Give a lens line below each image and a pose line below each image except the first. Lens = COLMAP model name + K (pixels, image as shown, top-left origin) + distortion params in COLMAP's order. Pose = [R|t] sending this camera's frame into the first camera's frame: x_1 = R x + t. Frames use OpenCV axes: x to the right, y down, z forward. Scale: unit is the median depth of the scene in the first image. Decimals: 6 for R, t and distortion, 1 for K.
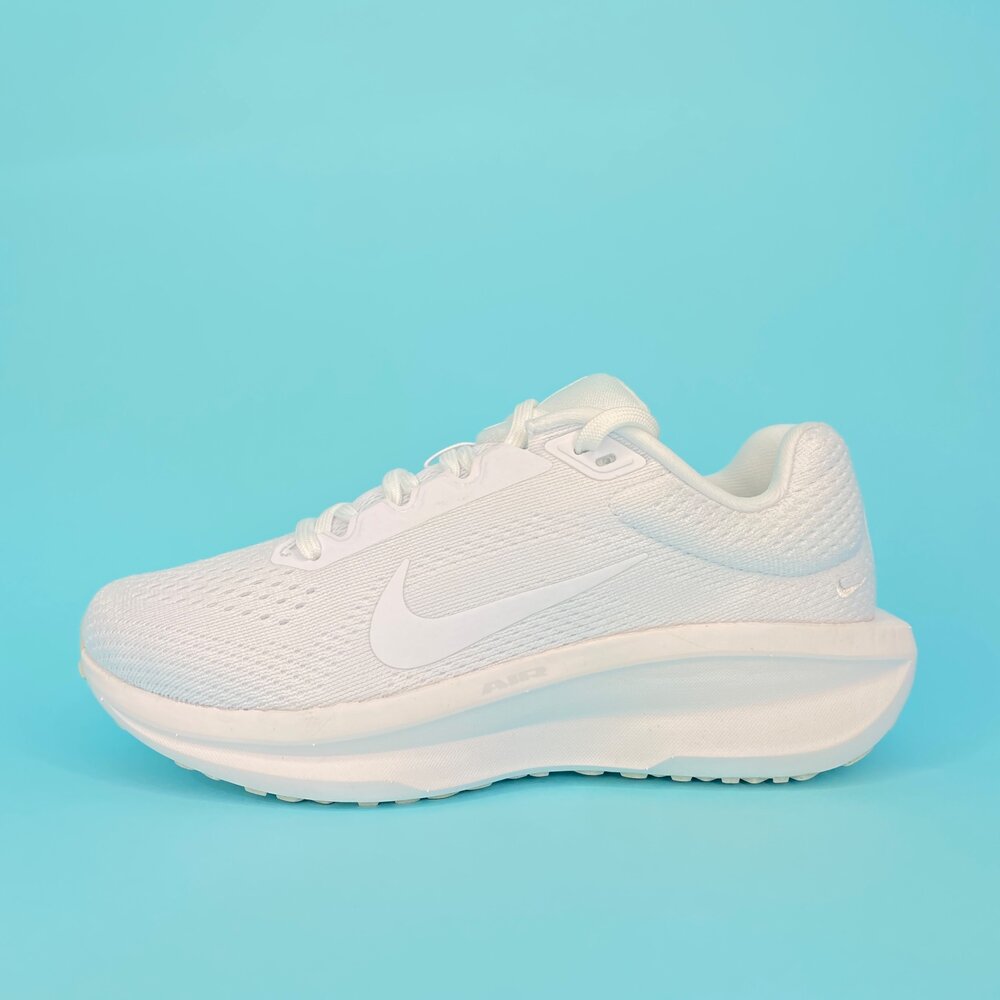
lens RADIAL K [[1087.6, 0, 500.0], [0, 1087.6, 500.0], [0, 0, 1]] dist [0.217713, -0.650794]
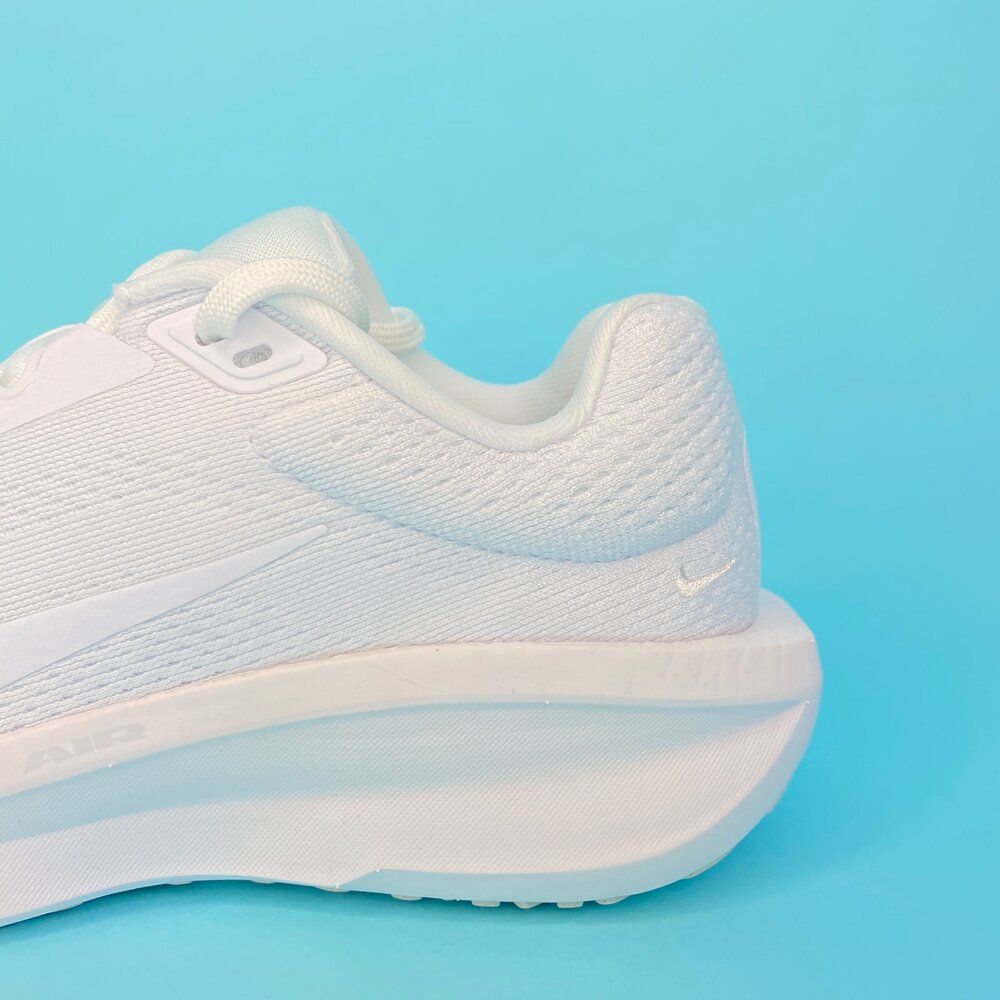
lens RADIAL K [[1087.6, 0, 500.0], [0, 1087.6, 500.0], [0, 0, 1]] dist [0.217713, -0.650794]
pose [[0.999299, 0.008990, -0.036346, 0.241291], [-0.005674, 0.995897, 0.090321, -0.014944], [0.037009, -0.090052, 0.995249, 0.439855]]
